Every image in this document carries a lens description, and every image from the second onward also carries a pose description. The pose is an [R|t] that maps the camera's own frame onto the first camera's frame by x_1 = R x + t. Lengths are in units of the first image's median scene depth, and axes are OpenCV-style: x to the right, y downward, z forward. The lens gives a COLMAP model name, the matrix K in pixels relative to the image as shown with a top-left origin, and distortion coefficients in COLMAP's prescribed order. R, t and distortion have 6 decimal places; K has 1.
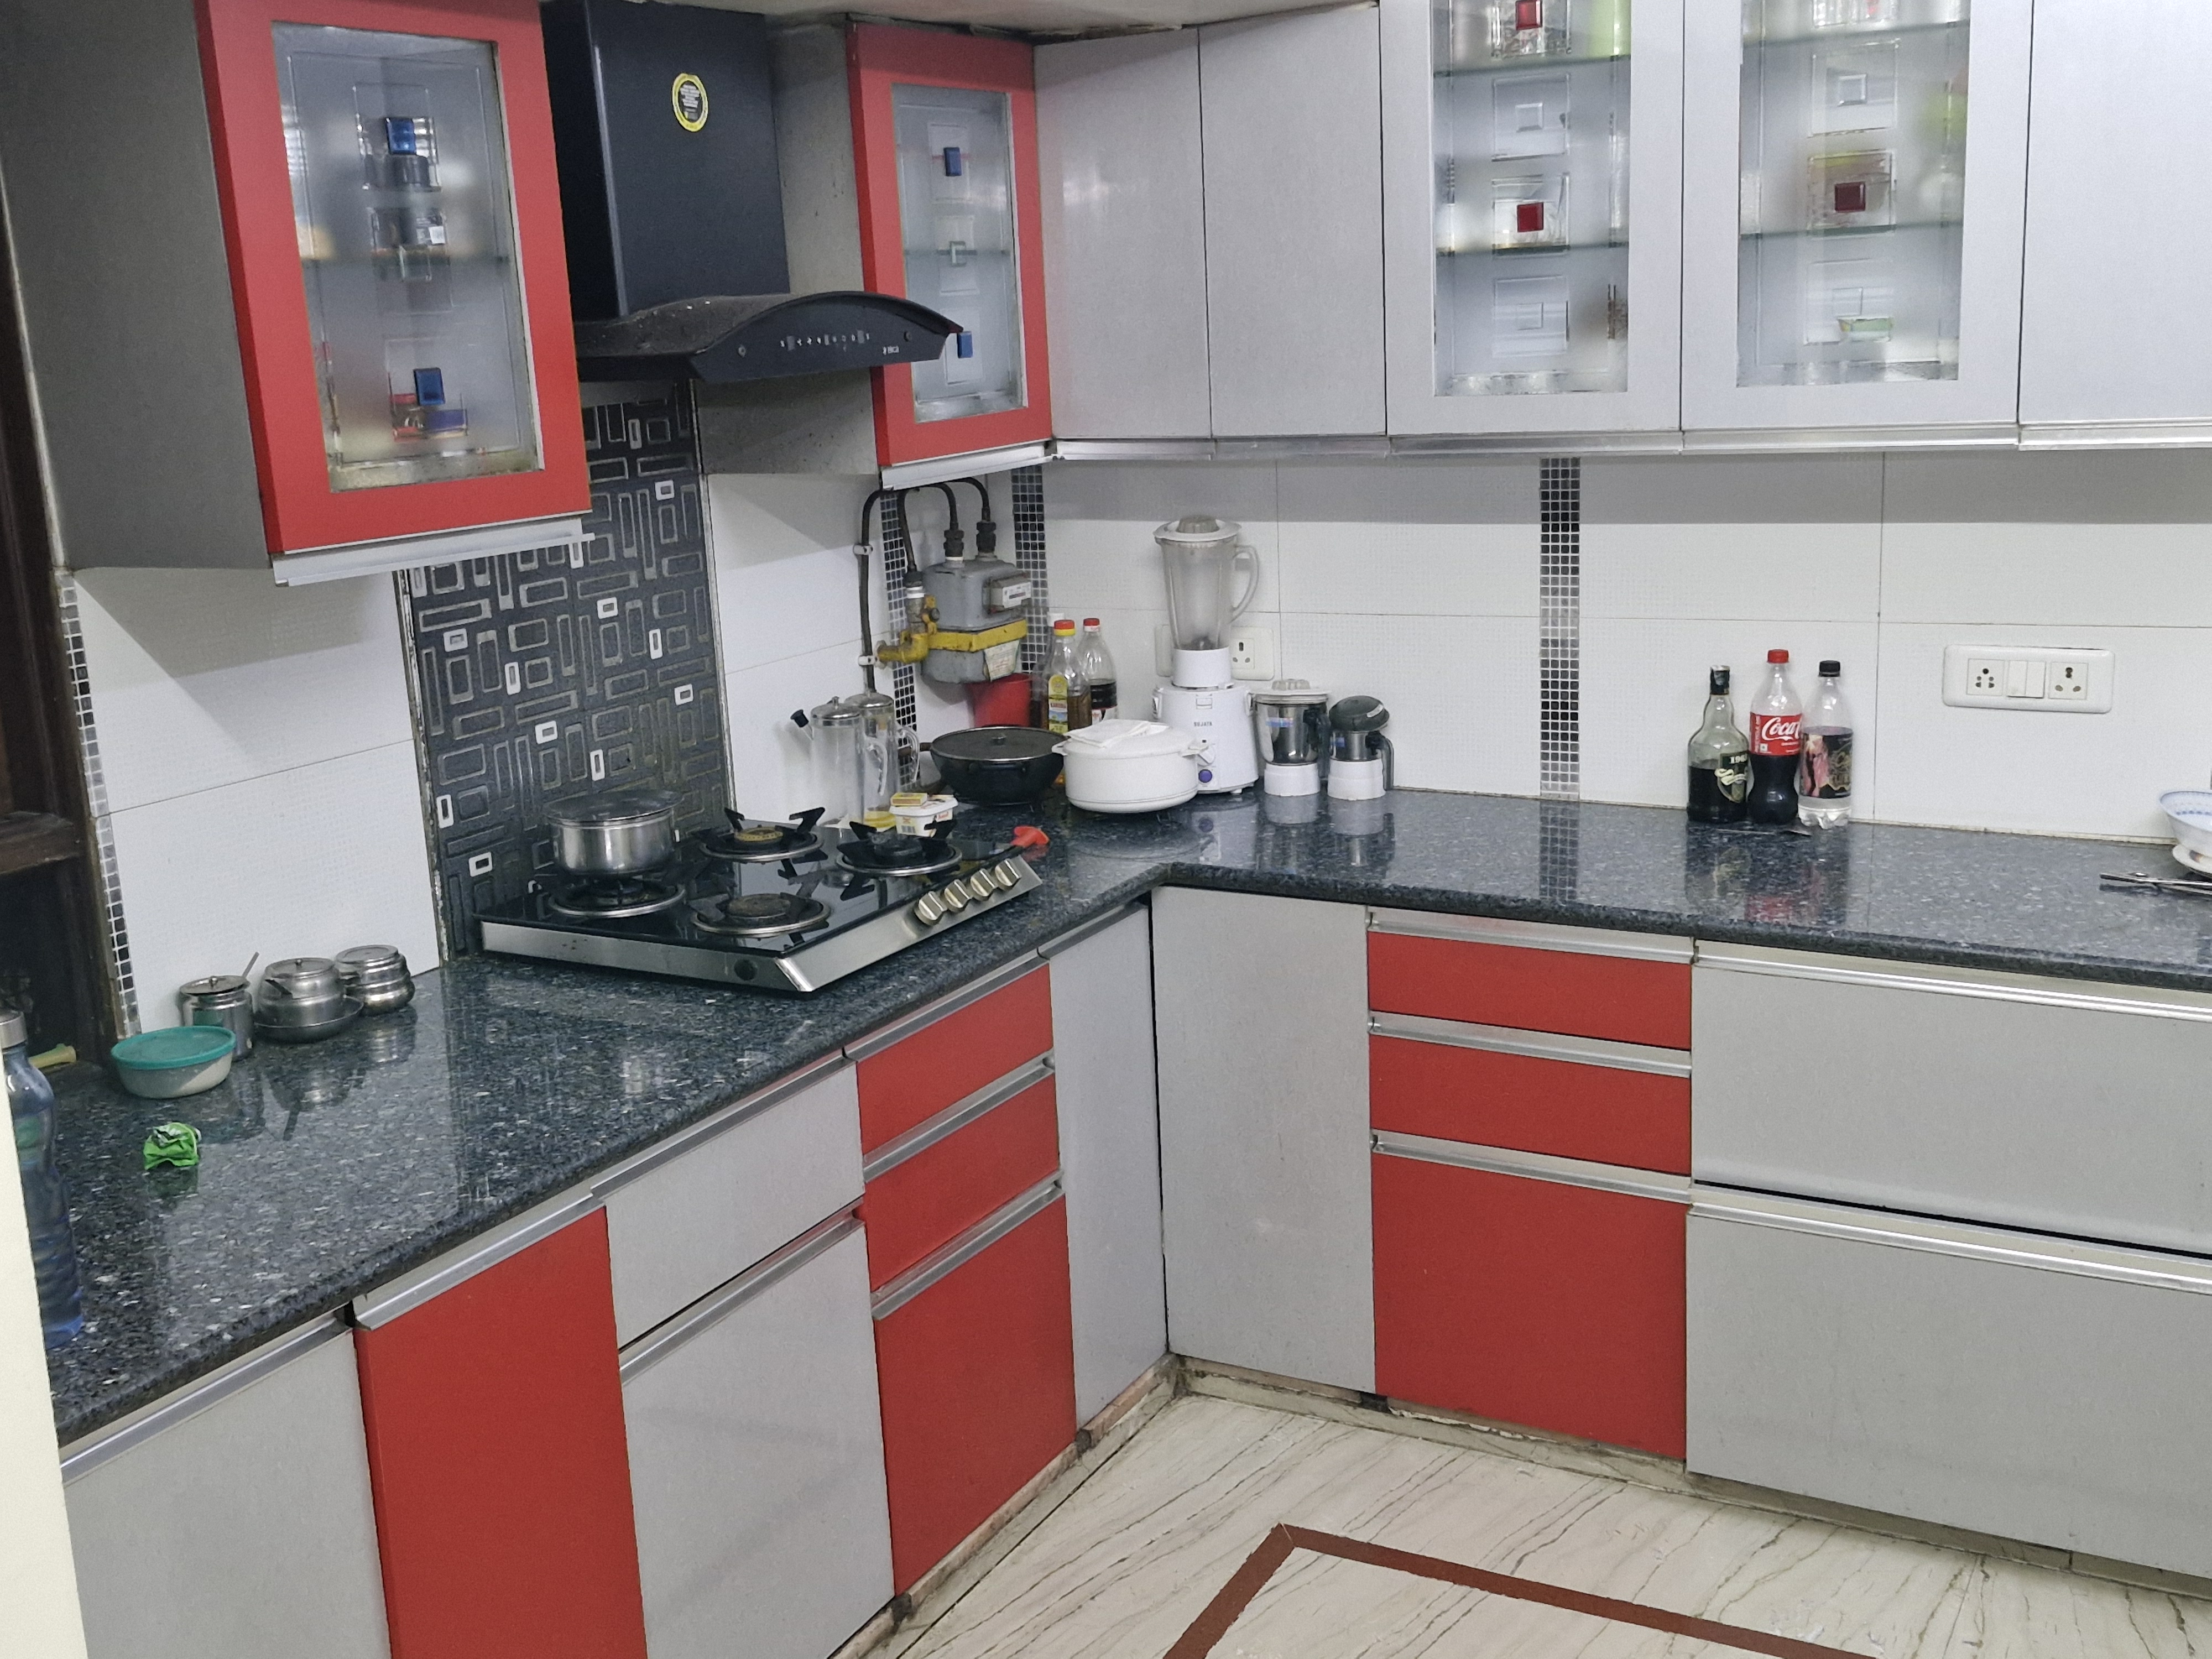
lens RADIAL K [[2358.4, 0, 1106.0], [0, 2358.4, 829.5], [0, 0, 1]] dist [0.145942, -0.274528]
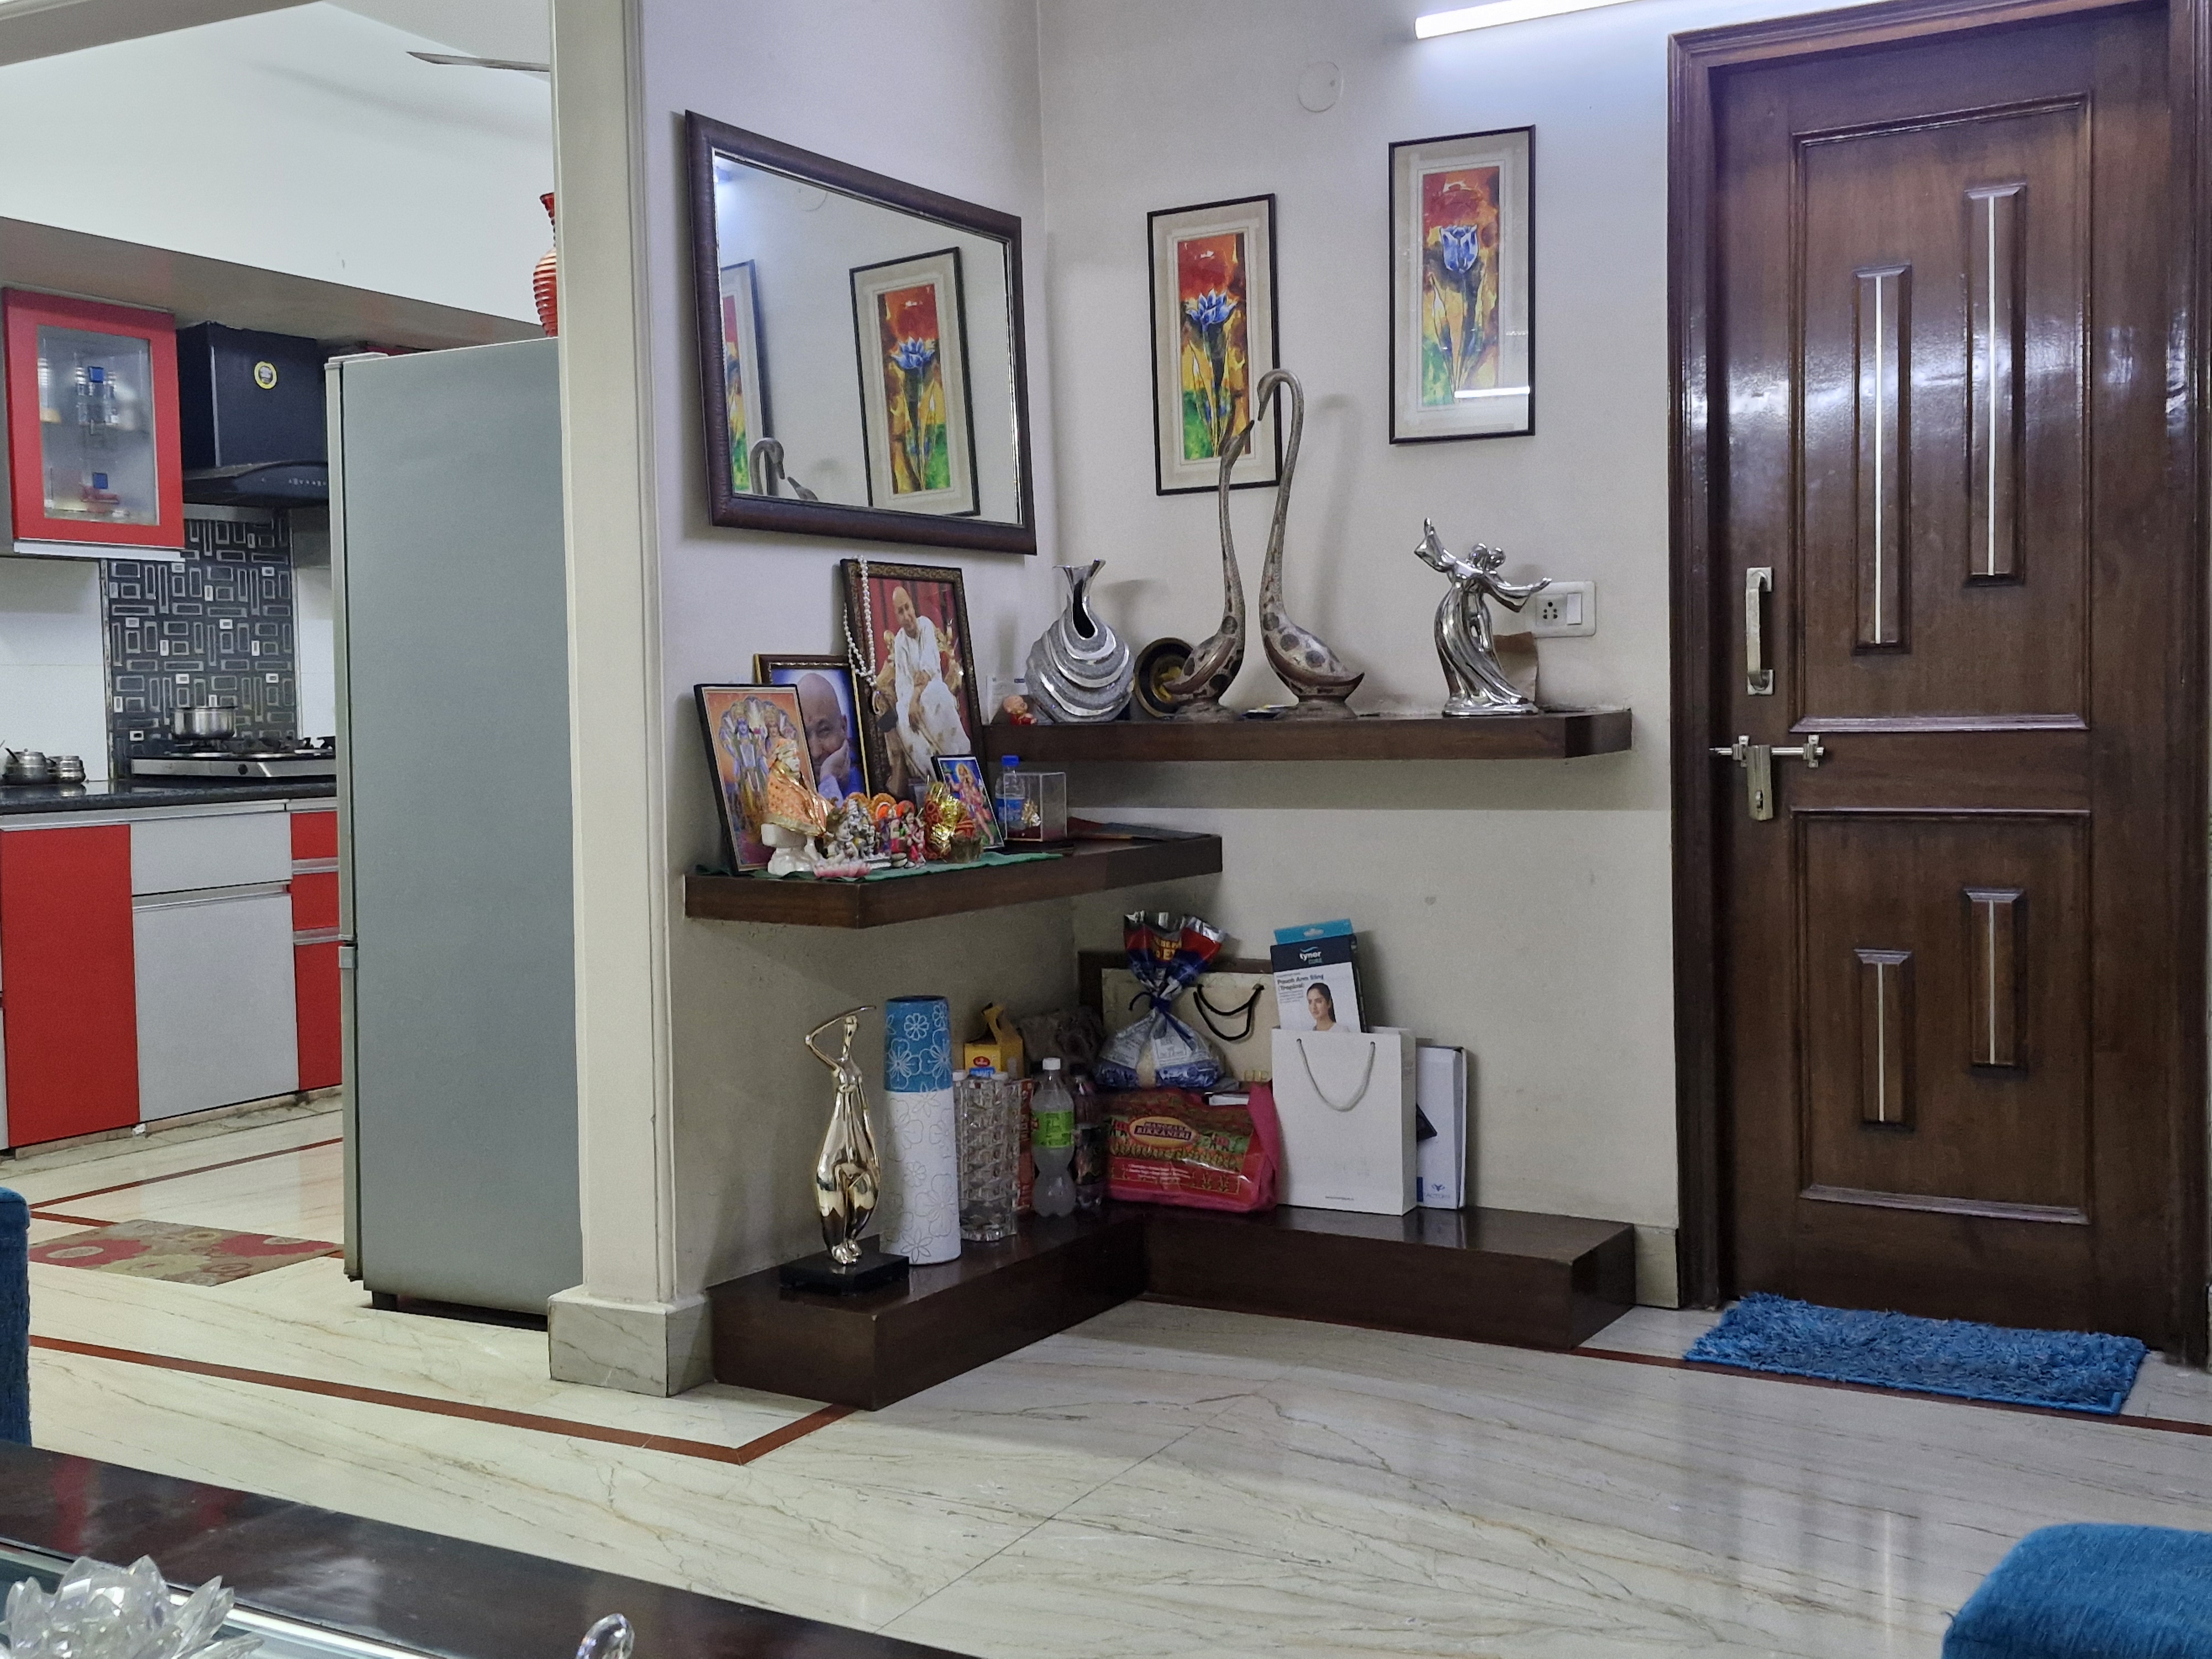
lens RADIAL K [[2358.4, 0, 1106.0], [0, 2358.4, 829.5], [0, 0, 1]] dist [0.145942, -0.274528]
pose [[0.999123, 0.034178, -0.024172, 0.576375], [-0.037651, 0.986071, -0.162009, 0.371298], [0.018298, 0.162778, 0.986493, -0.920933]]
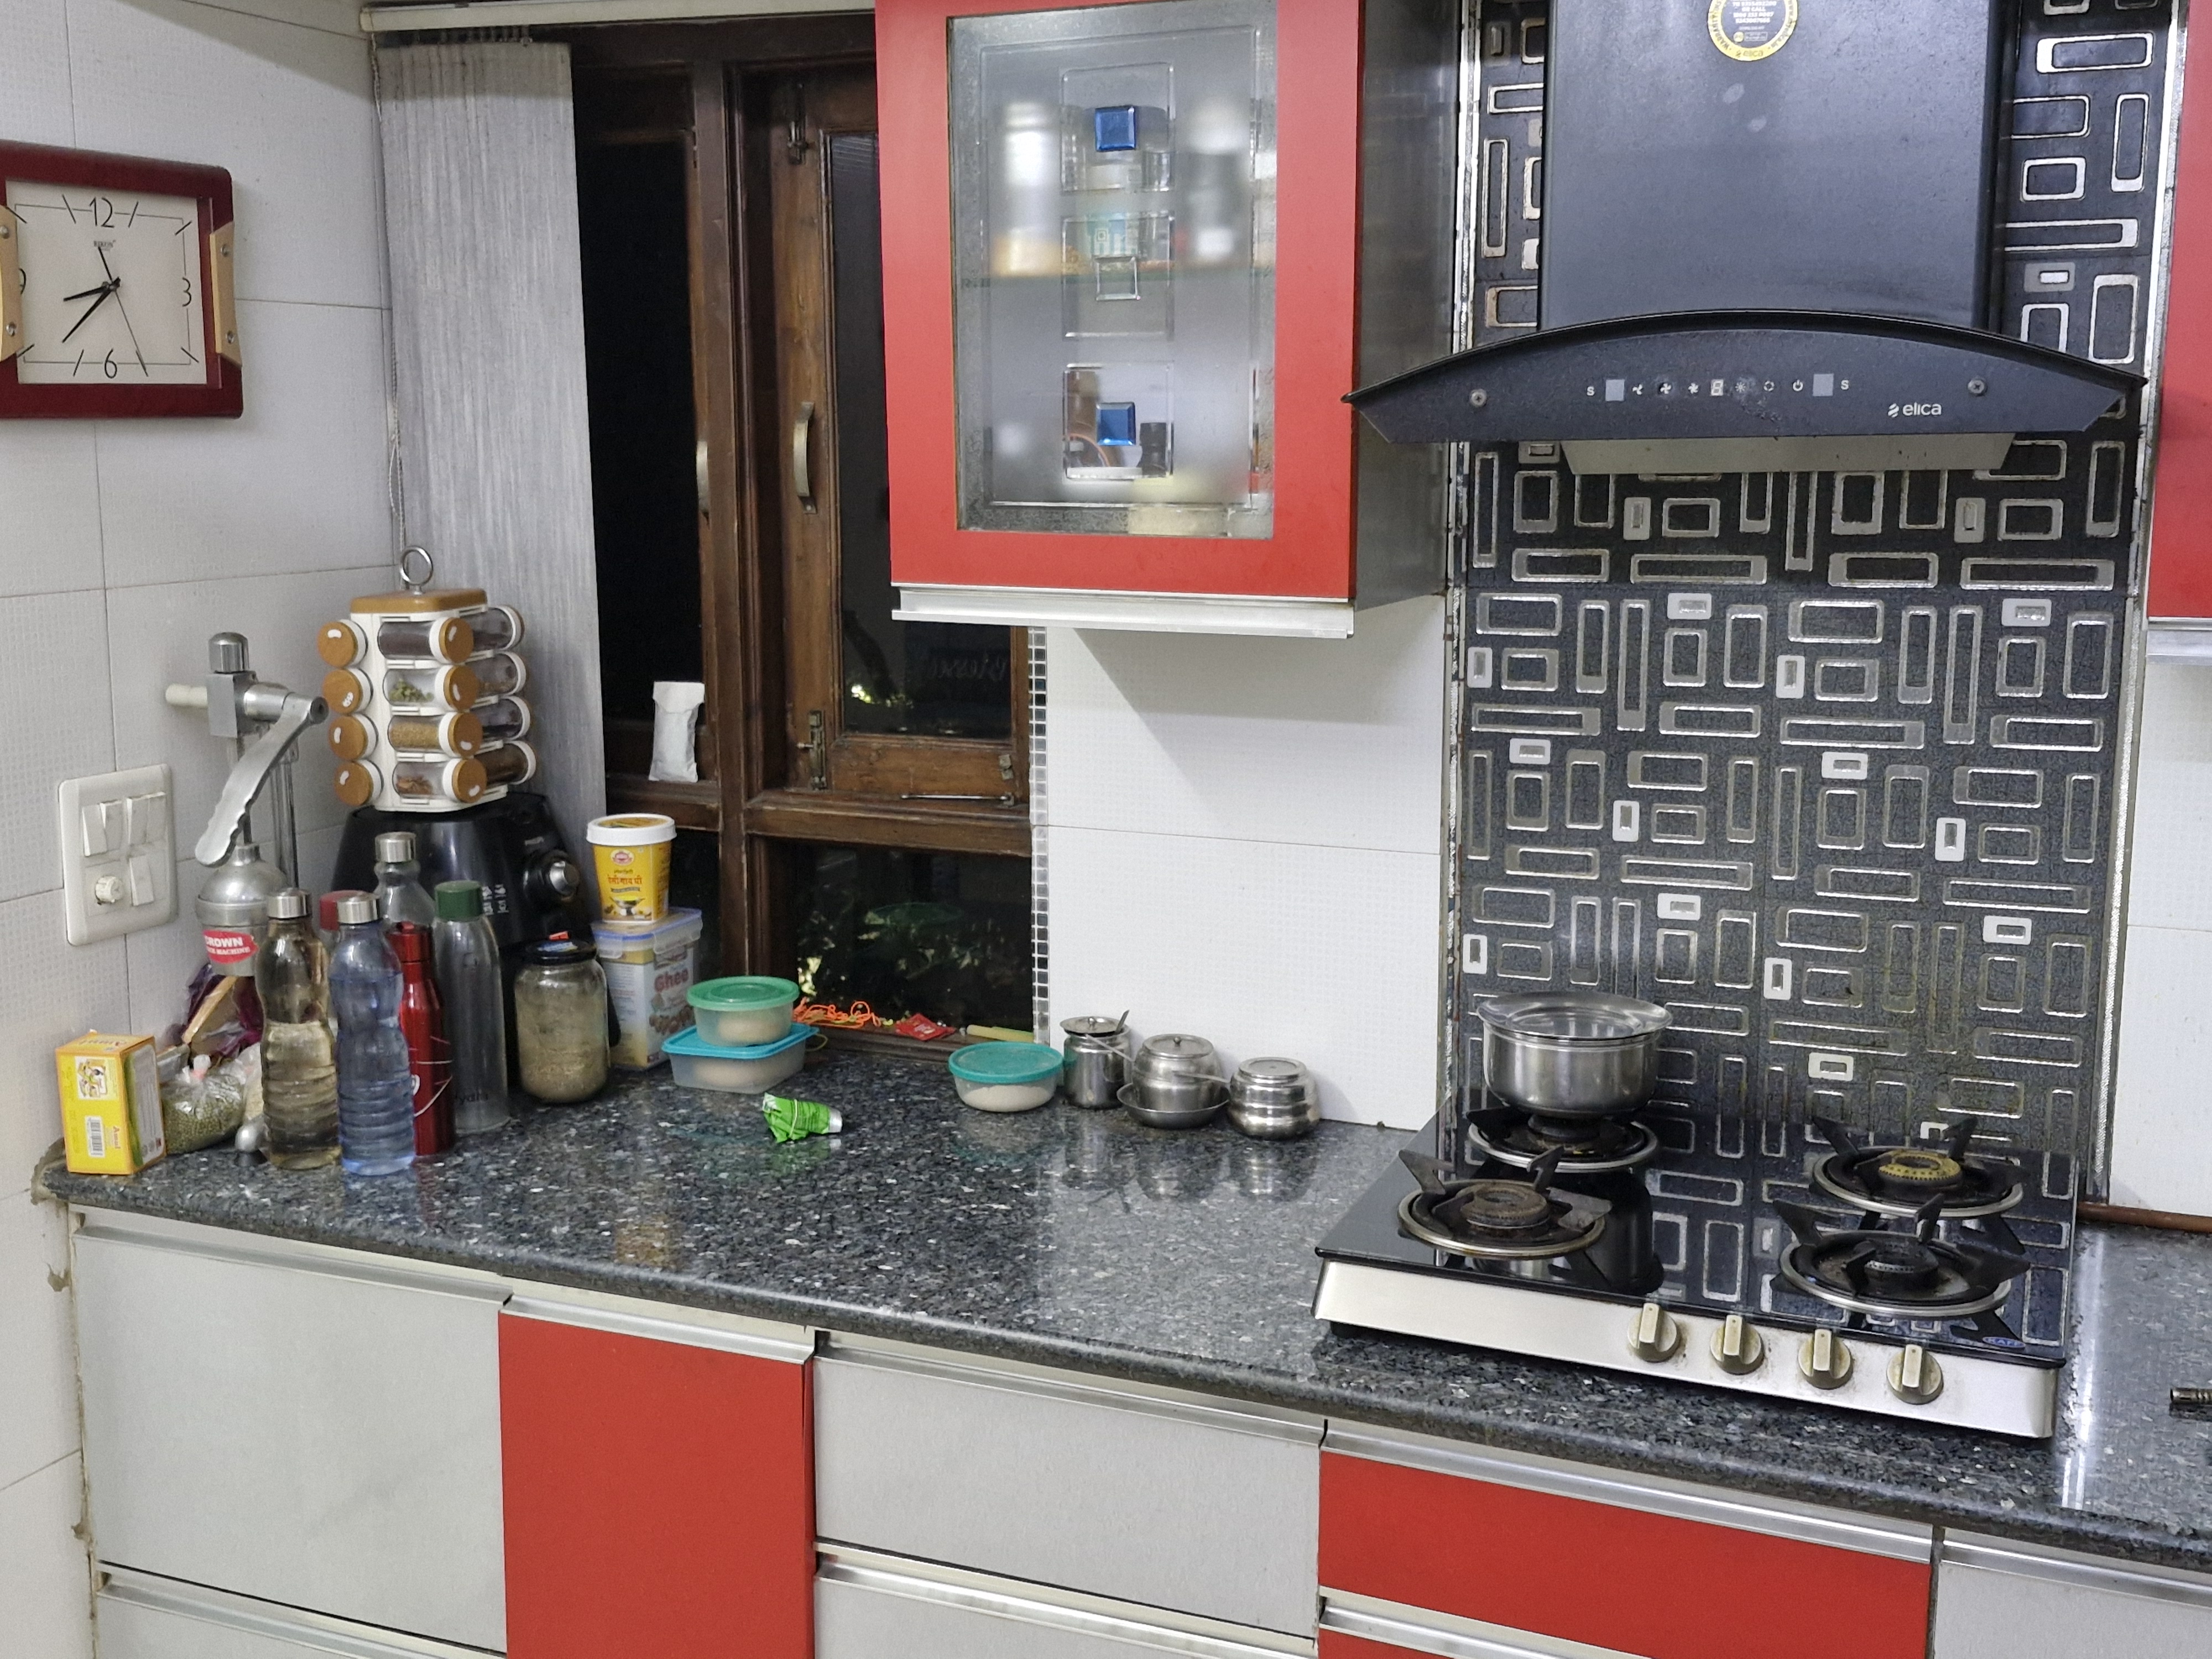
lens RADIAL K [[2358.4, 0, 1106.0], [0, 2358.4, 829.5], [0, 0, 1]] dist [0.145942, -0.274528]
pose [[0.087117, 0.224990, -0.970459, 0.444474], [-0.218921, 0.954673, 0.201678, -0.169410], [0.971846, 0.194884, 0.132423, 0.714456]]
